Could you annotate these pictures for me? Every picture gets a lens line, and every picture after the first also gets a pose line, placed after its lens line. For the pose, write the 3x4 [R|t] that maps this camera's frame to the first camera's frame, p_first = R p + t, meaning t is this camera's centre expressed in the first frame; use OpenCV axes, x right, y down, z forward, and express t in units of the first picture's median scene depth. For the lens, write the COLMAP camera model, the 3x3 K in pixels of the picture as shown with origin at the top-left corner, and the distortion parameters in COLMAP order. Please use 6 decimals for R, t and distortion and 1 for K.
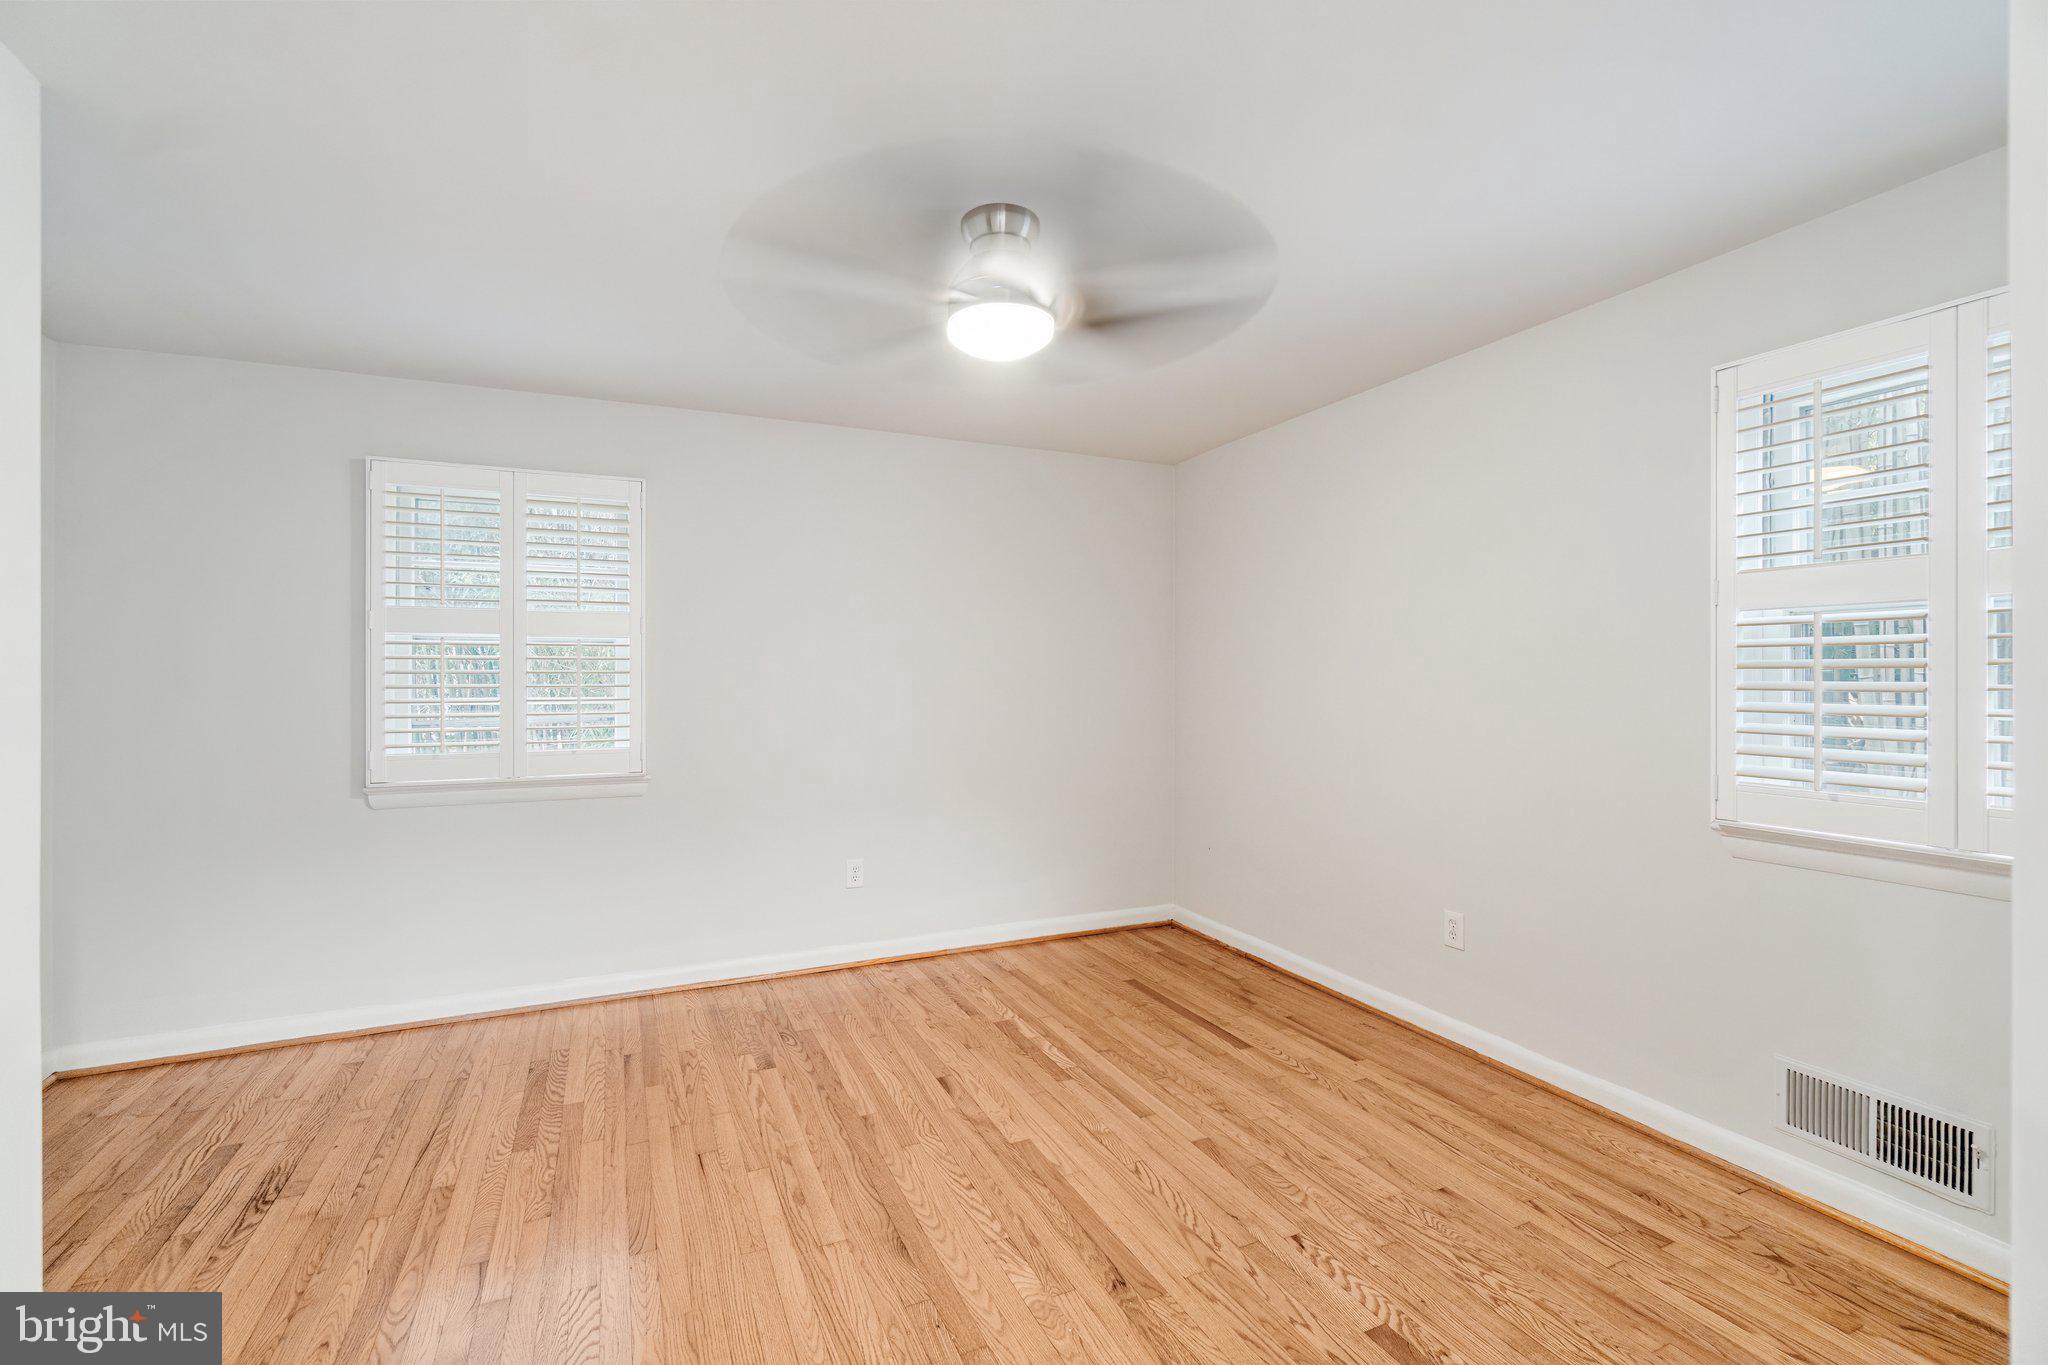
lens RADIAL K [[898.7, 0, 1031.4], [0, 898.7, 671.6], [0, 0, 1]] dist [-0.001747, -0.000228]
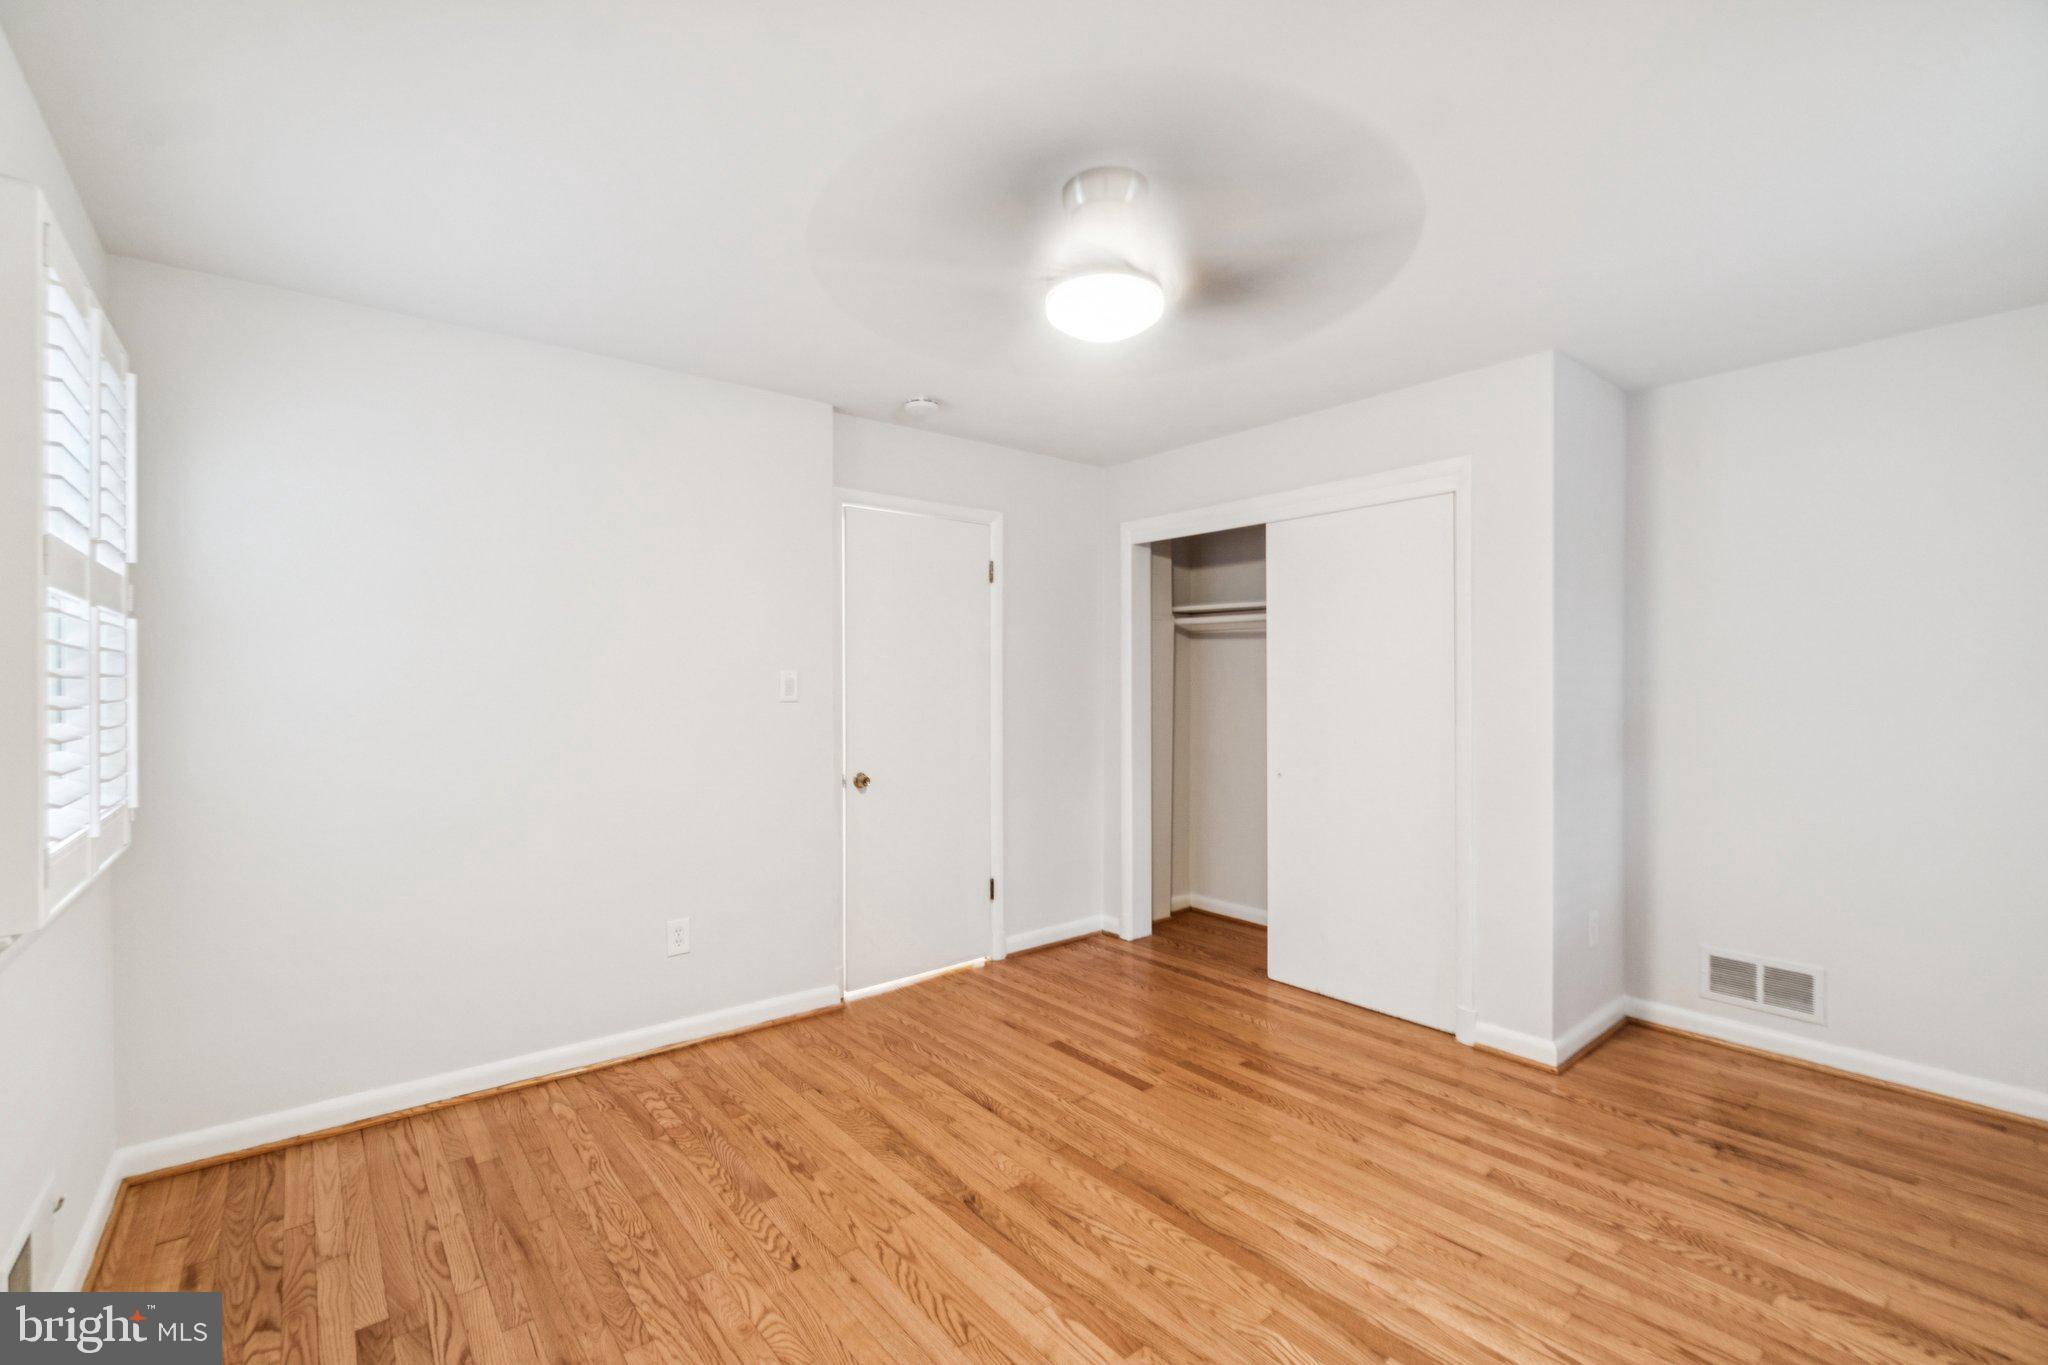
lens RADIAL K [[874.2, 0, 1021.3], [0, 874.2, 685.7], [0, 0, 1]] dist [-0.005396, -0.000755]
pose [[-0.970596, 0.004554, -0.240672, 0.213159], [0.004688, 0.999989, 0.000015, 0.002670], [0.240670, -0.001114, -0.970606, 1.491403]]
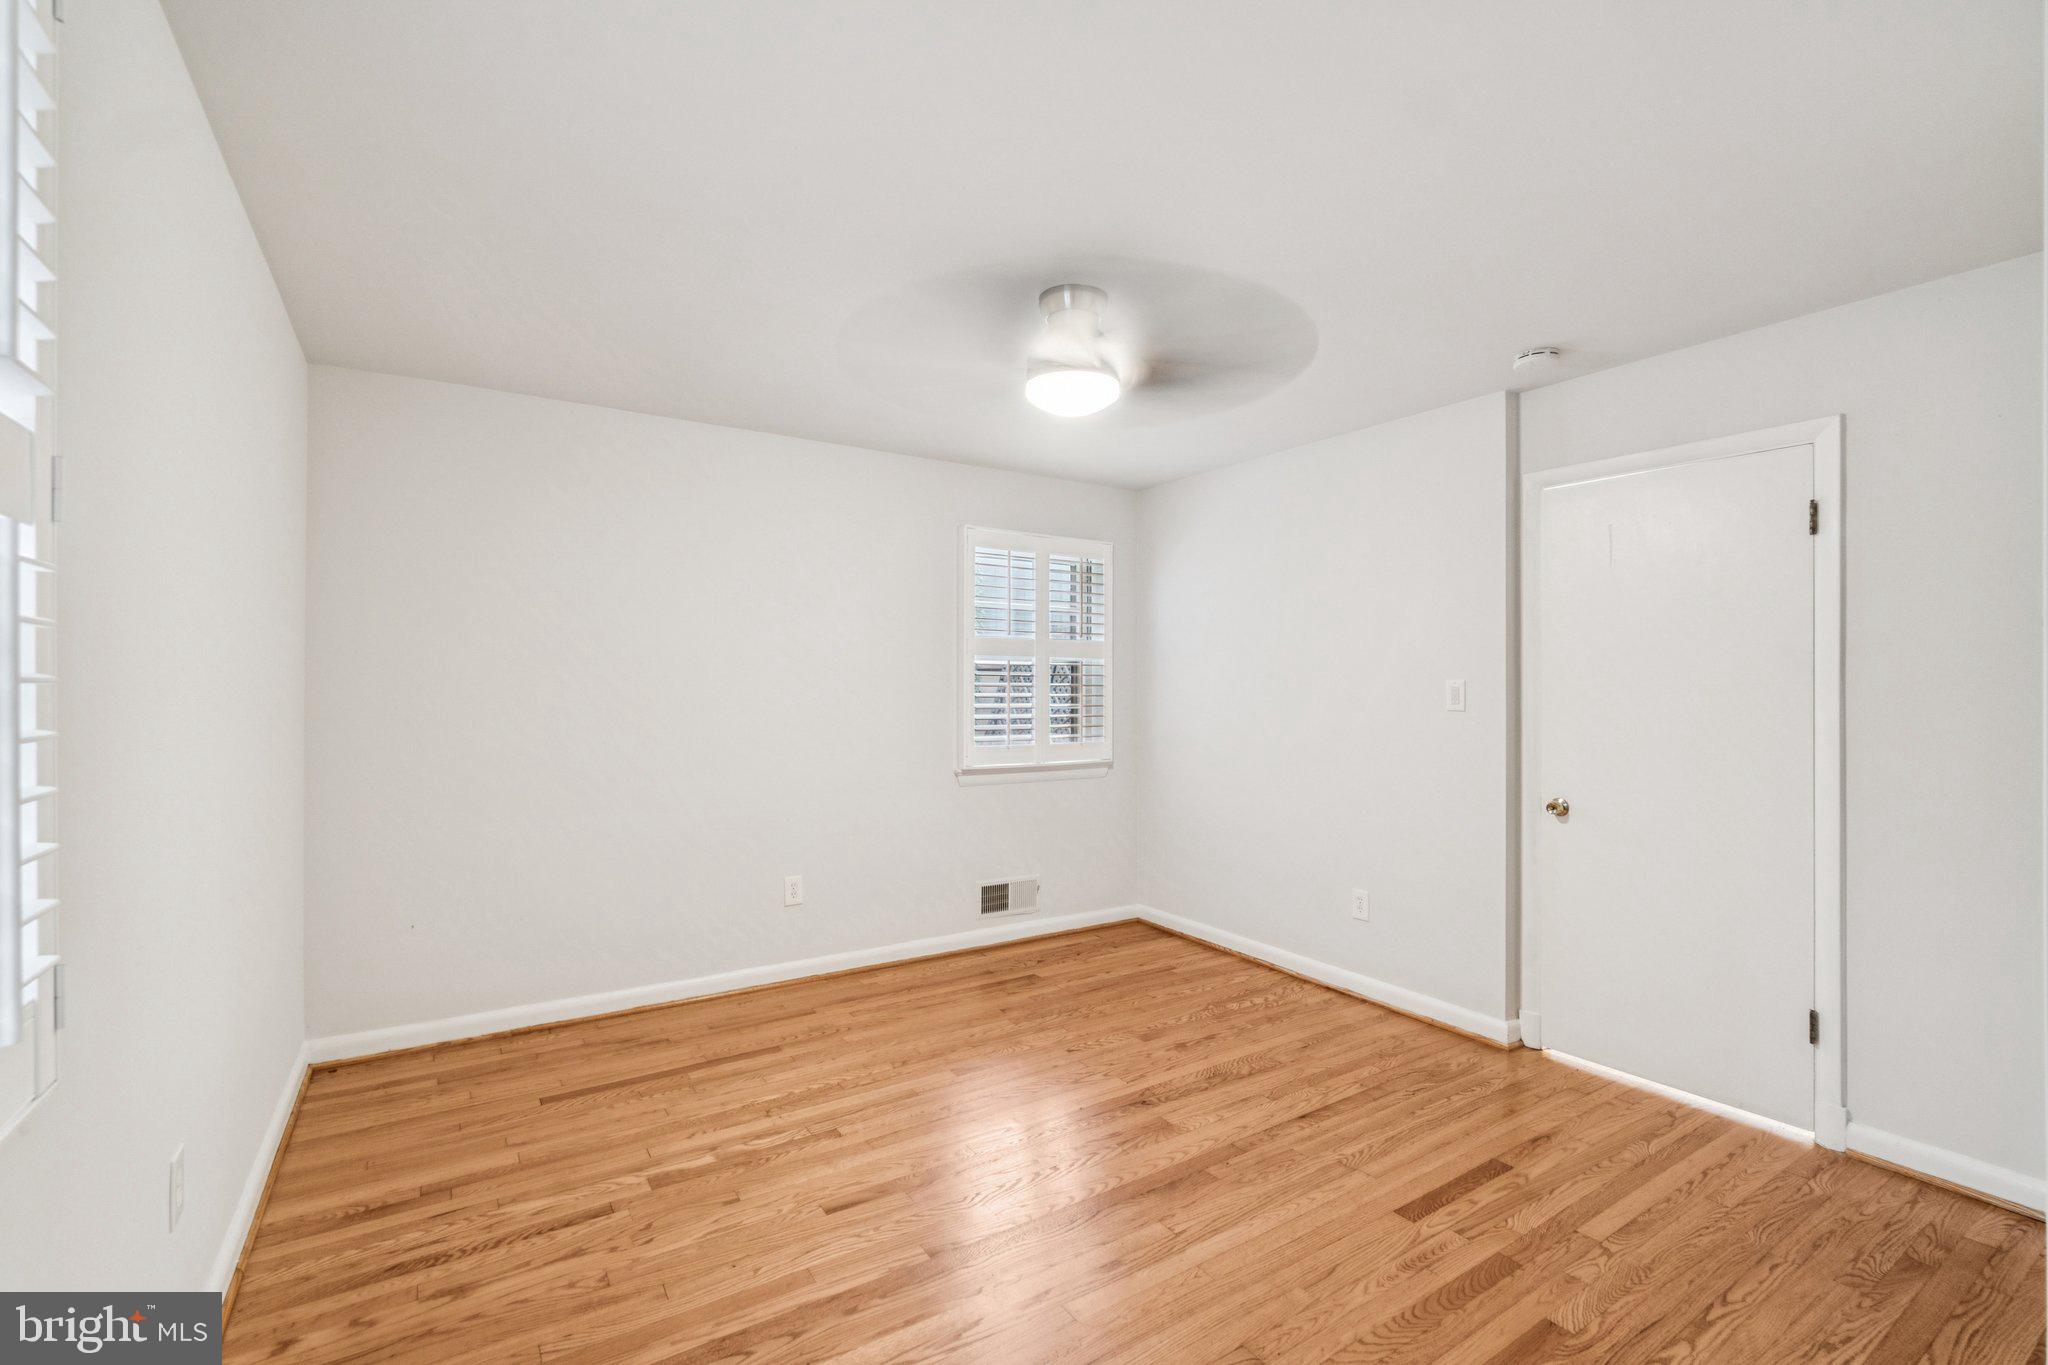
lens RADIAL K [[887.1, 0, 1013.6], [0, 887.1, 681.4], [0, 0, 1]] dist [-0.003160, 0.000123]
pose [[-0.143511, 0.006562, 0.989627, -0.925289], [-0.010708, 0.999909, -0.008183, 0.000287], [-0.989591, -0.011771, -0.143428, 1.002561]]
